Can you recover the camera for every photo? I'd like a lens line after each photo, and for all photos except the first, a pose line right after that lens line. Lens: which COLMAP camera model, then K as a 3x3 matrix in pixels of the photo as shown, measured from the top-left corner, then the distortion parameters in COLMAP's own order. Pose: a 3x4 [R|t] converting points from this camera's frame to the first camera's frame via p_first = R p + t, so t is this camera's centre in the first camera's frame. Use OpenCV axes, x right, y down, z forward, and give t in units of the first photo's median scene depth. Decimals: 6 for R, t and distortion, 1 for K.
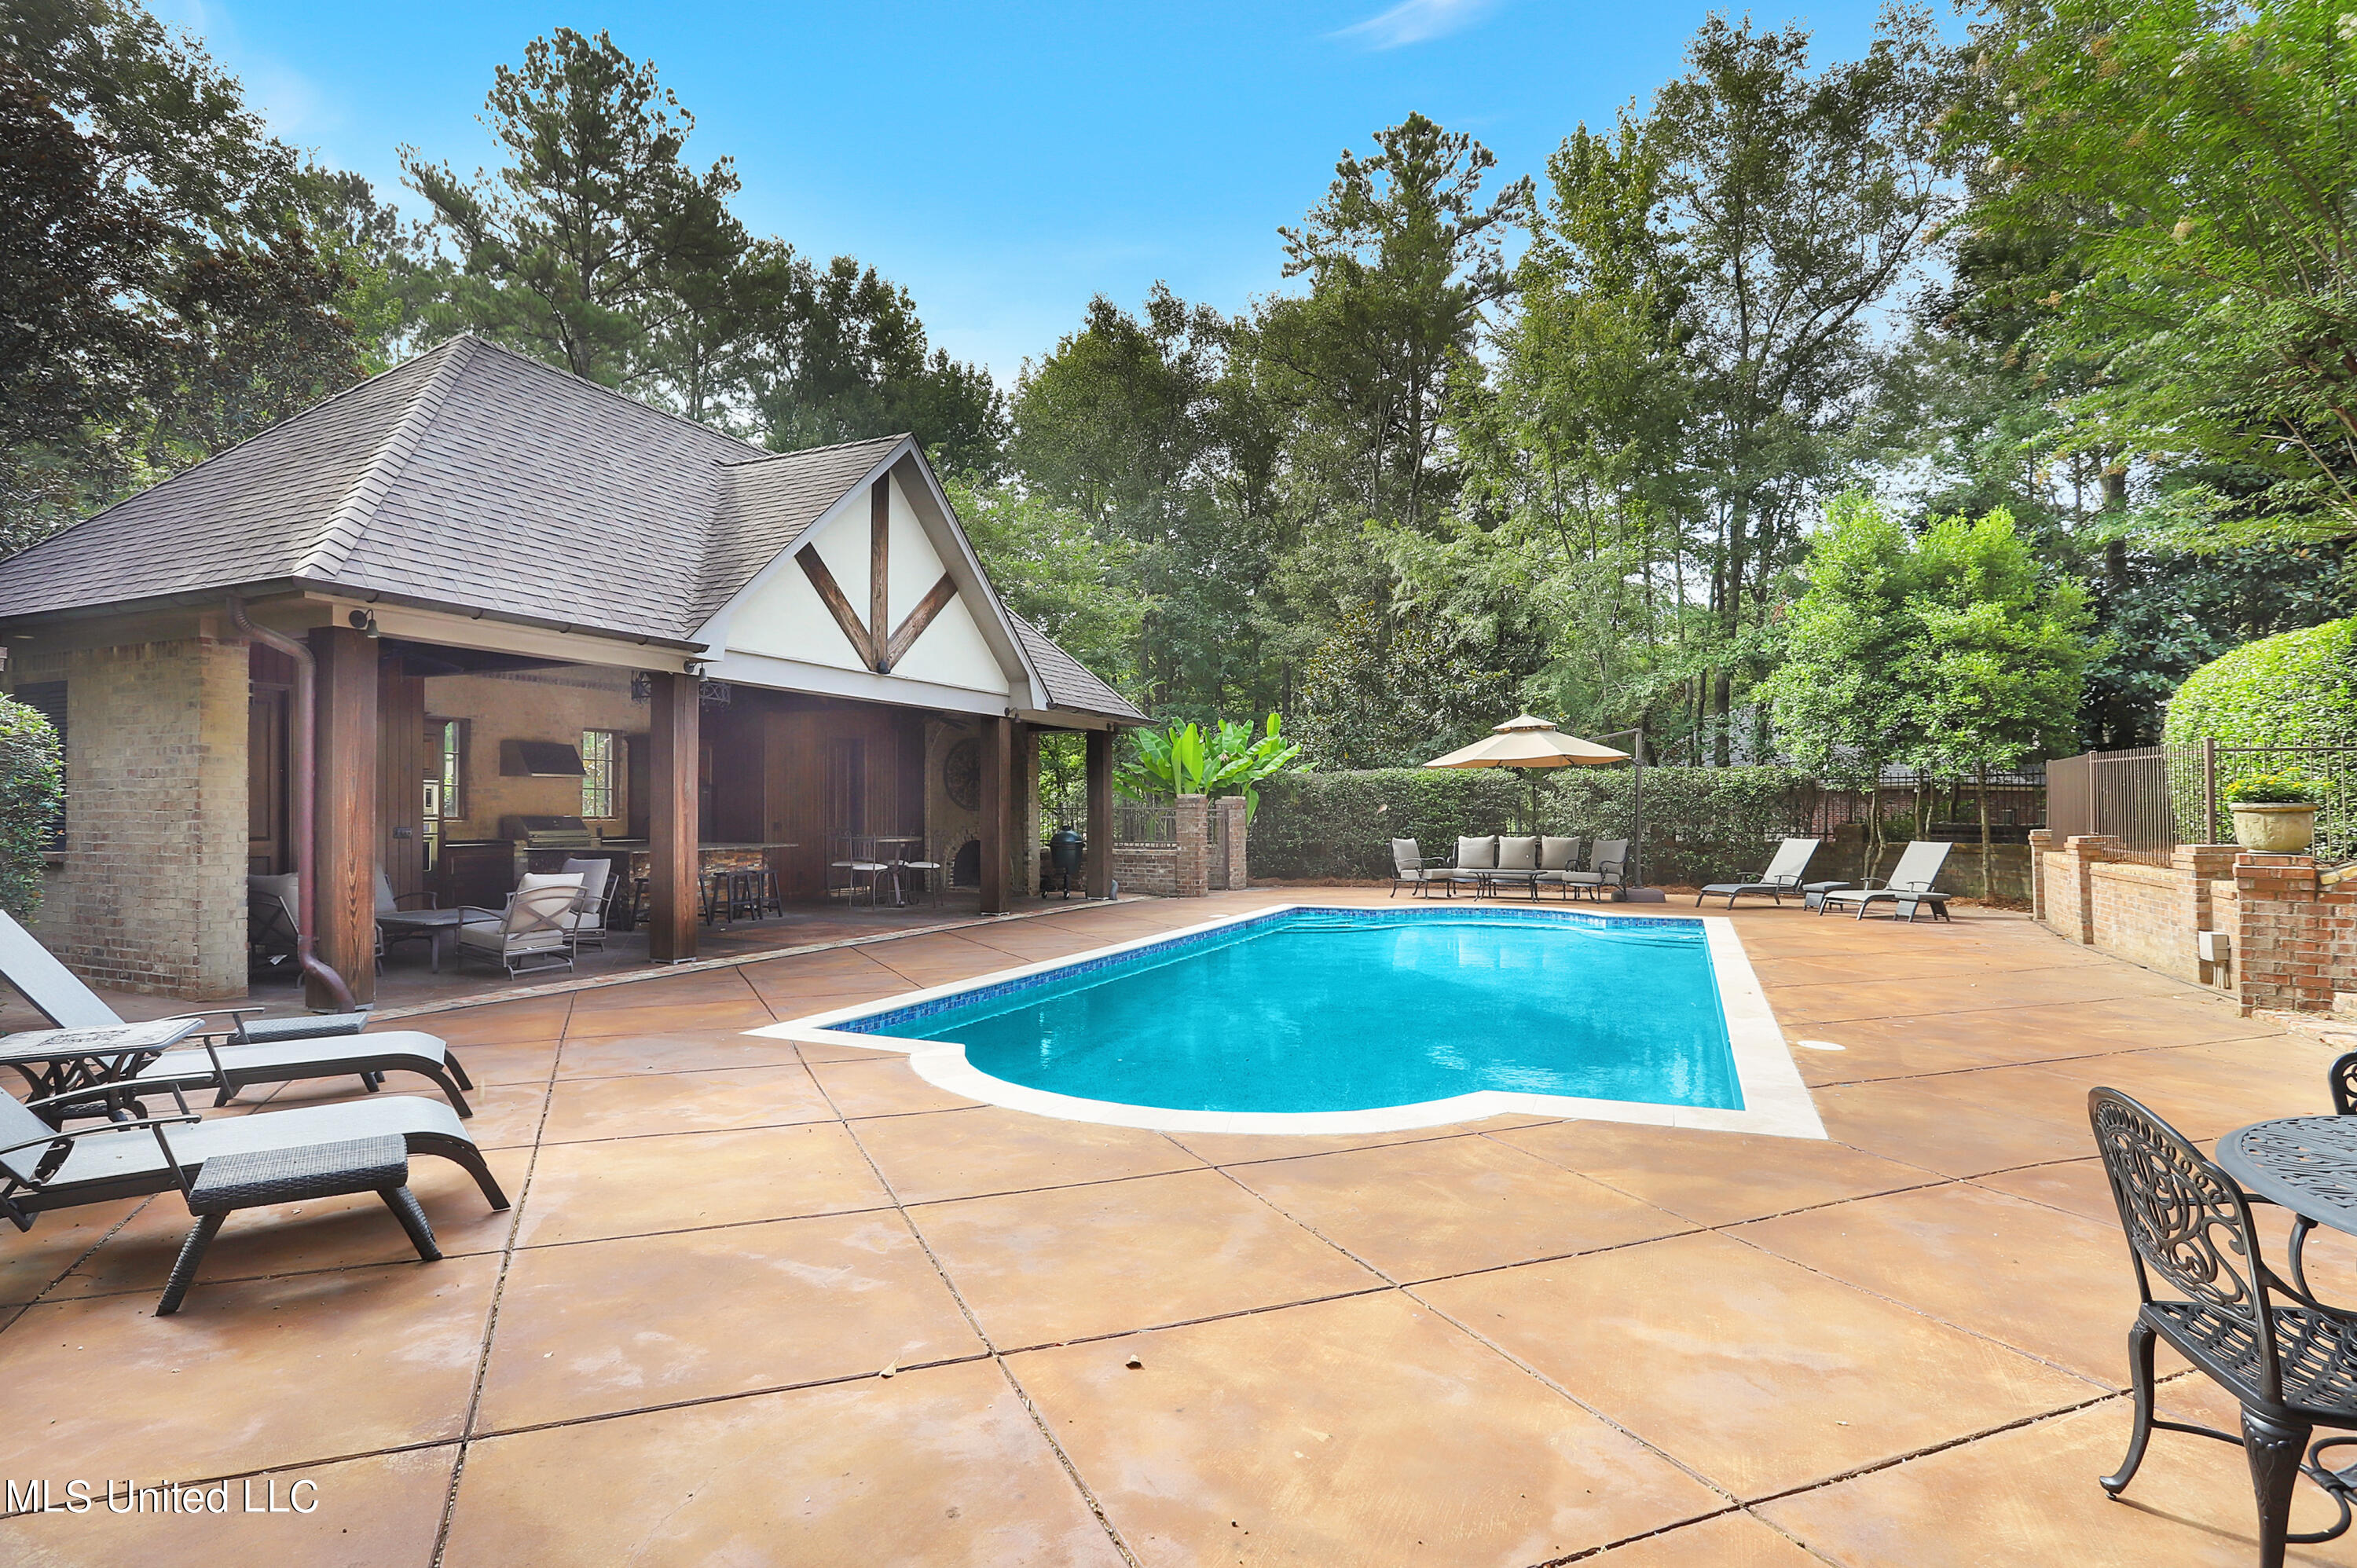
lens RADIAL K [[1165.3, 0, 1178.5], [0, 1165.3, 784.0], [0, 0, 1]] dist [-0.081788, 0.038706]
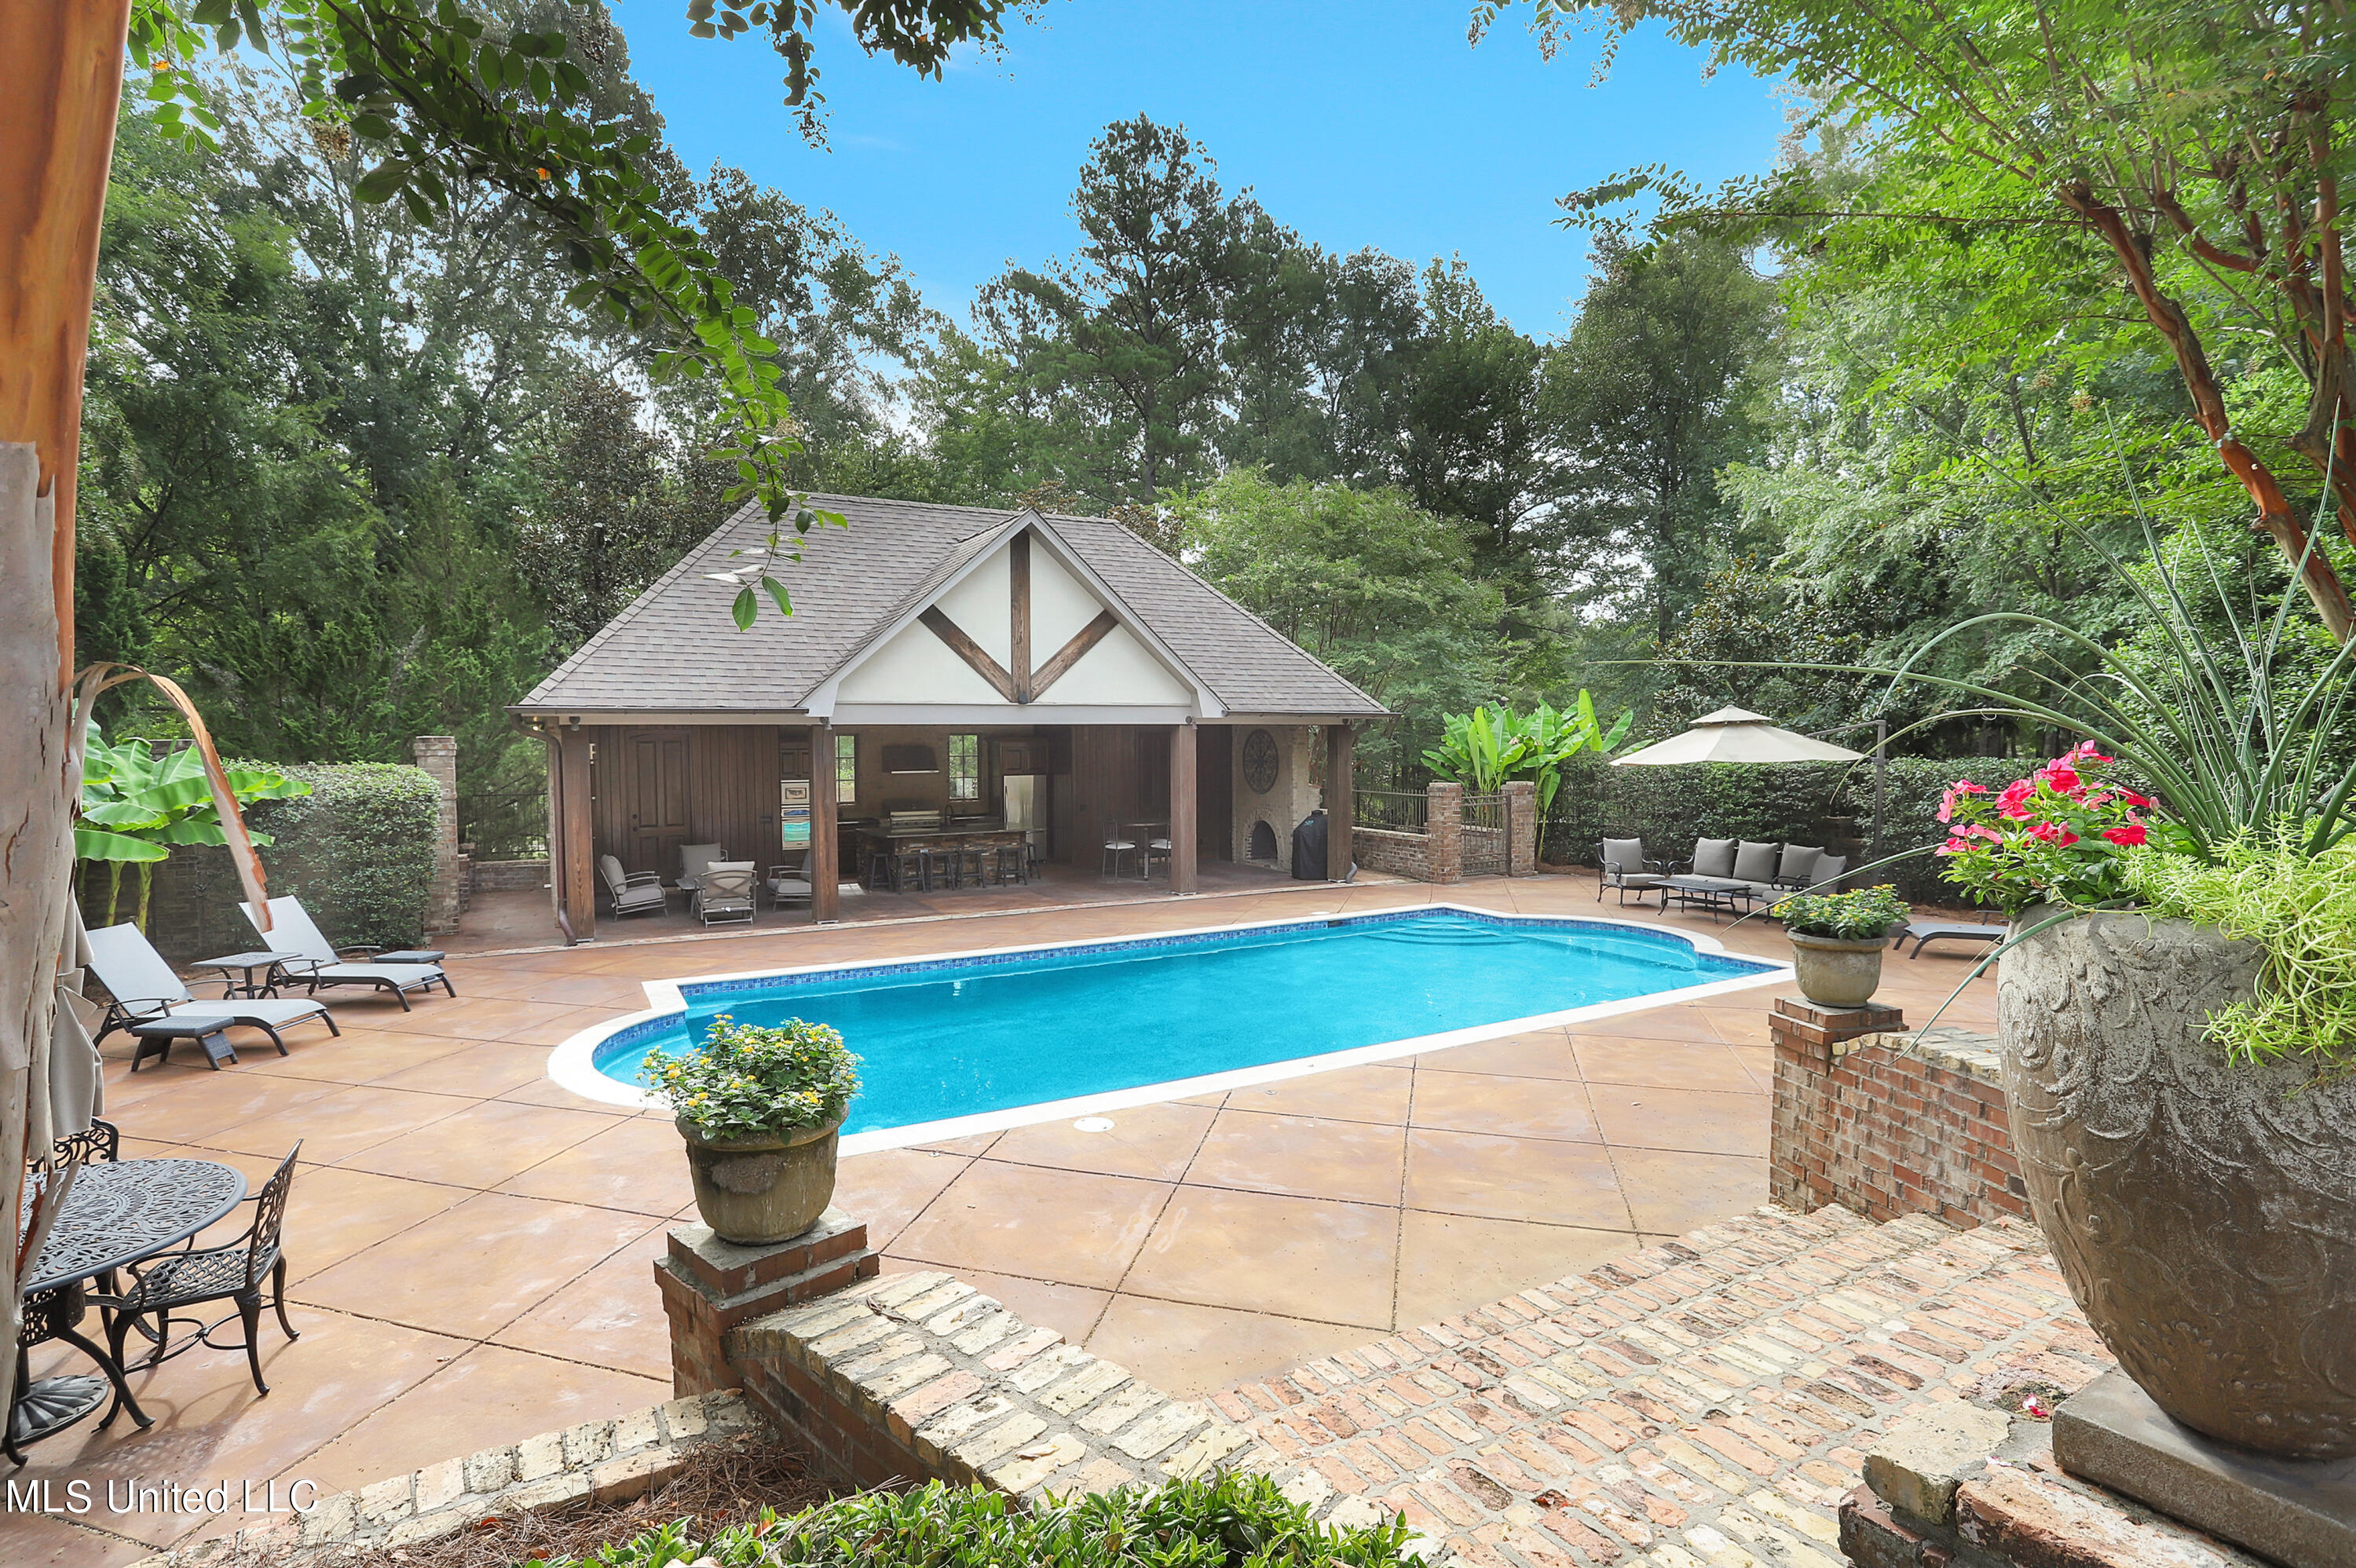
lens RADIAL K [[1156.4, 0, 1178.0], [0, 1156.4, 784.0], [0, 0, 1]] dist [-0.077638, 0.038556]
pose [[0.794940, 0.019326, -0.606380, 0.497021], [0.019845, 0.998129, 0.057827, -0.059816], [0.606363, -0.058002, 0.793070, 0.073418]]
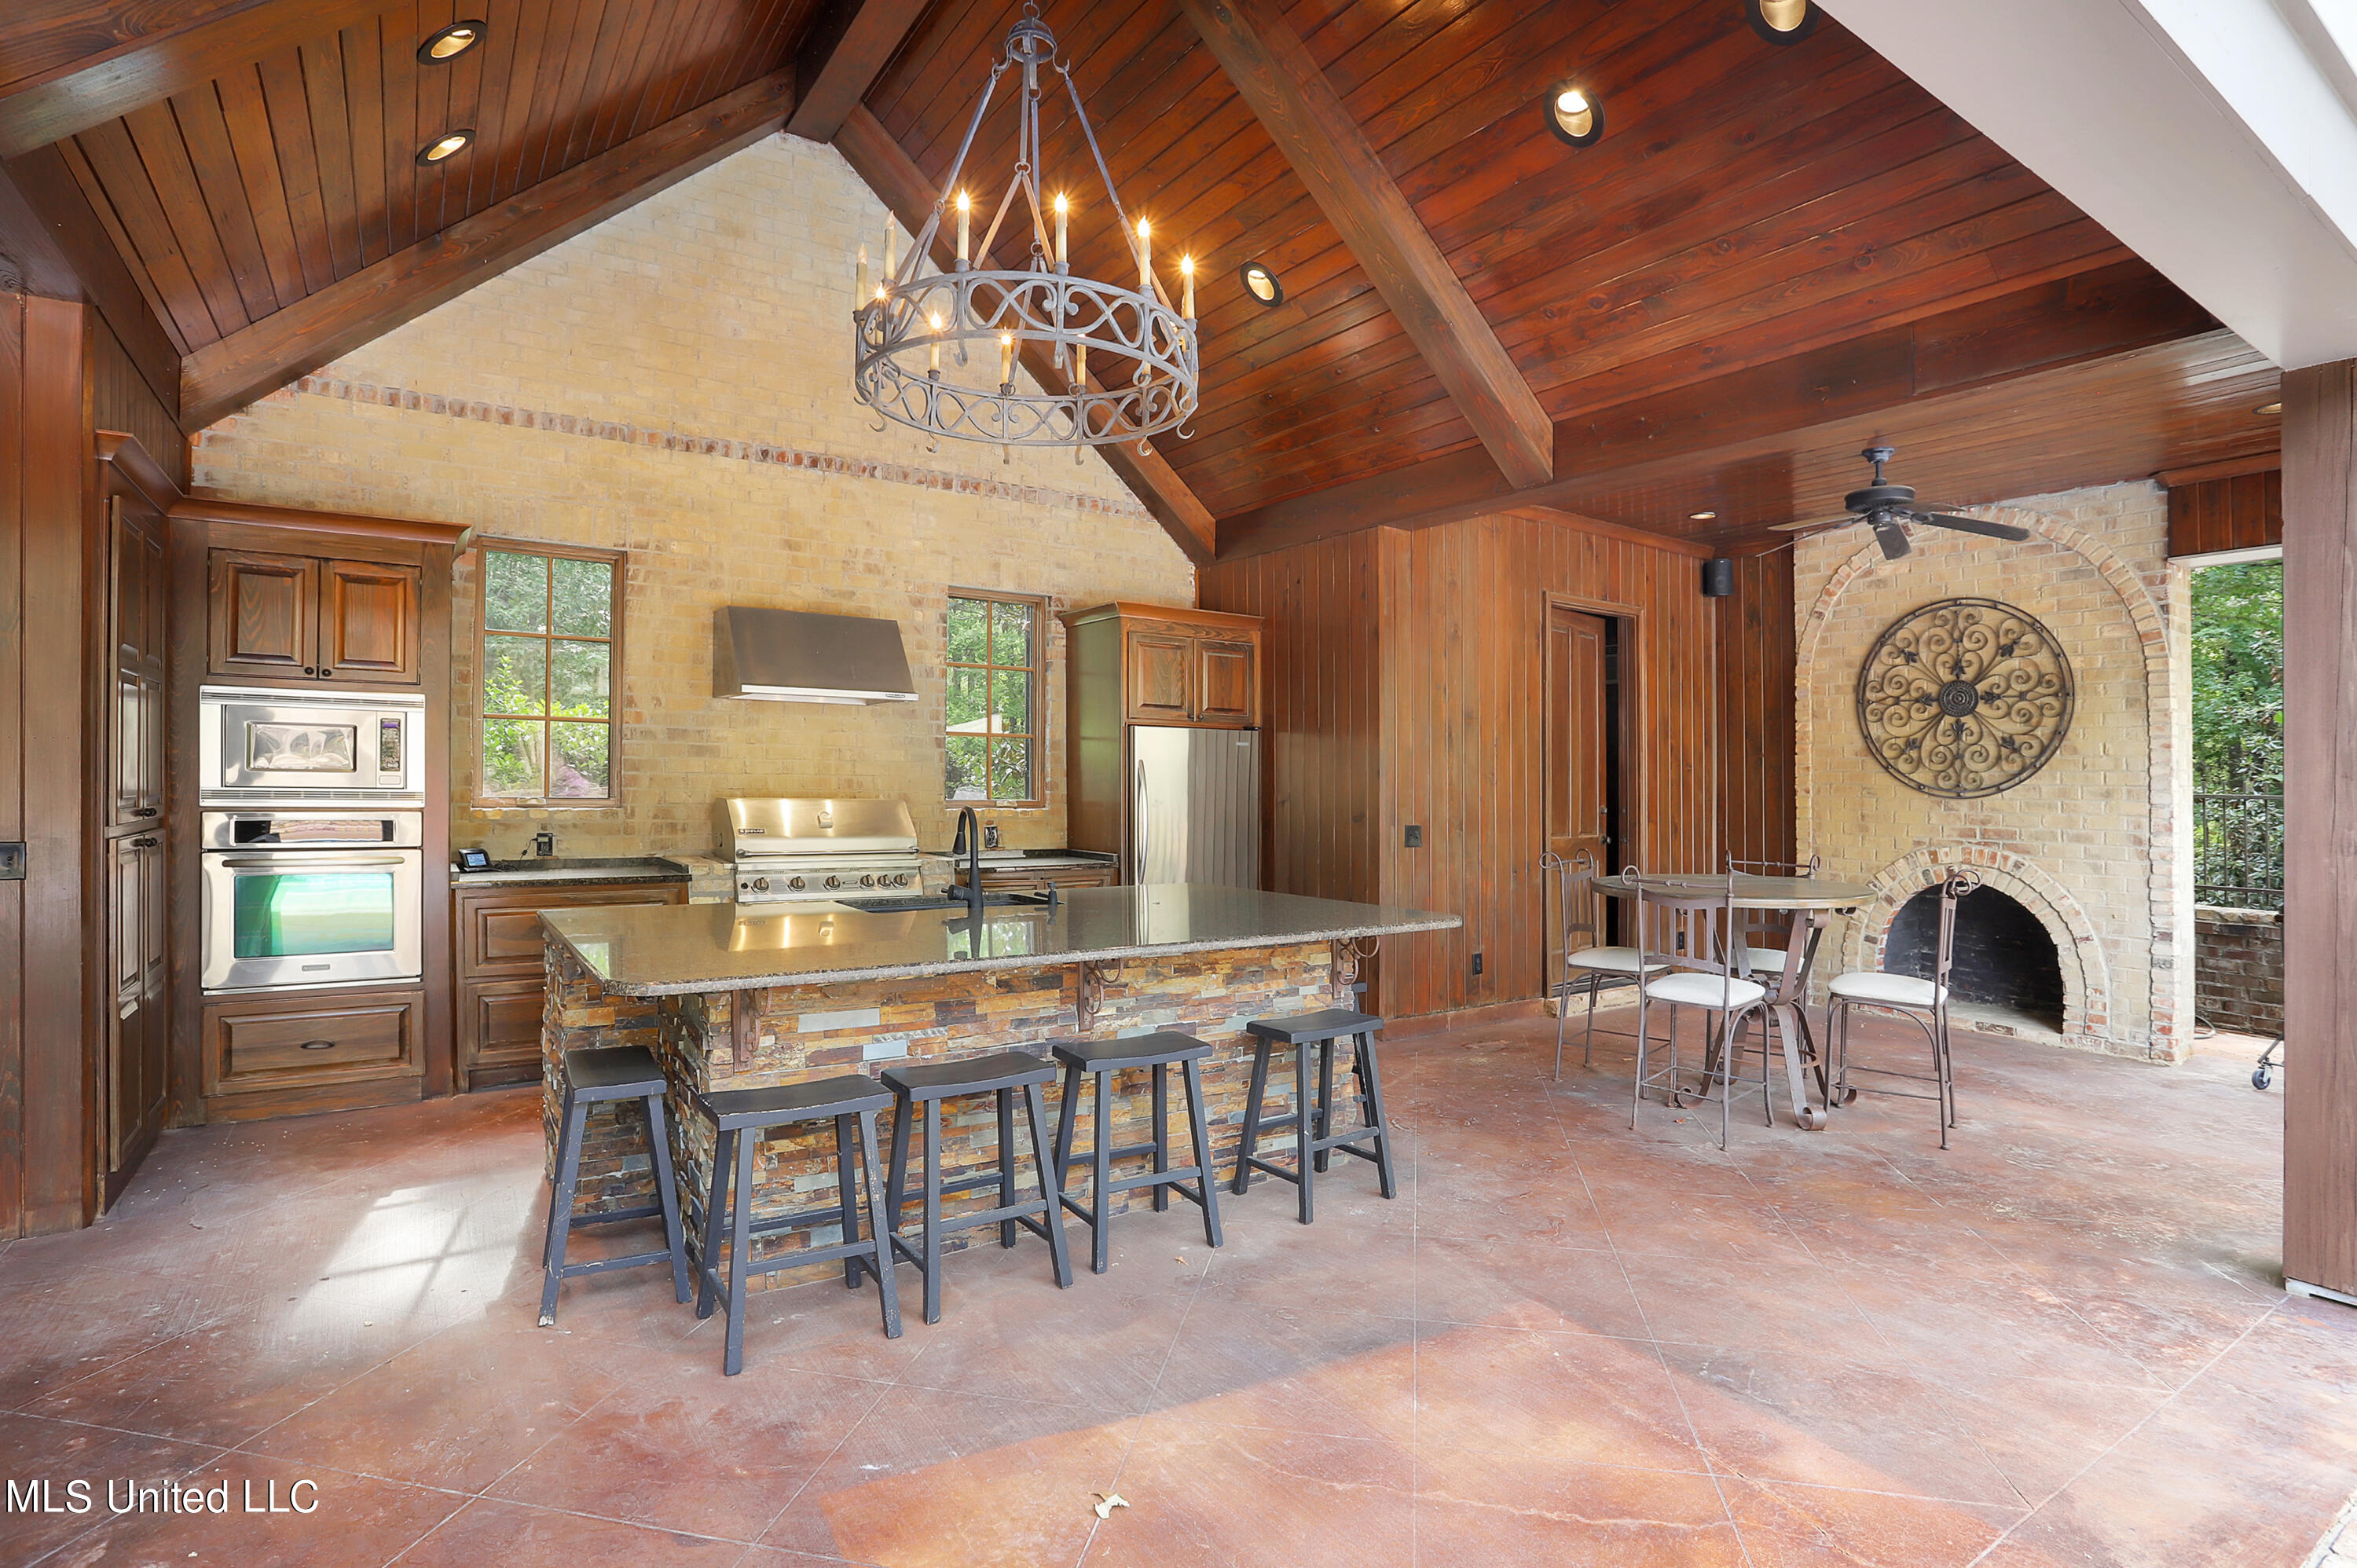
lens RADIAL K [[1165.3, 0, 1178.5], [0, 1165.3, 784.0], [0, 0, 1]] dist [-0.081788, 0.038706]
pose [[0.836926, 0.009389, -0.547236, -0.210358], [-0.001201, 0.999882, 0.015319, 0.014547], [0.547315, -0.012164, 0.836838, 0.658436]]
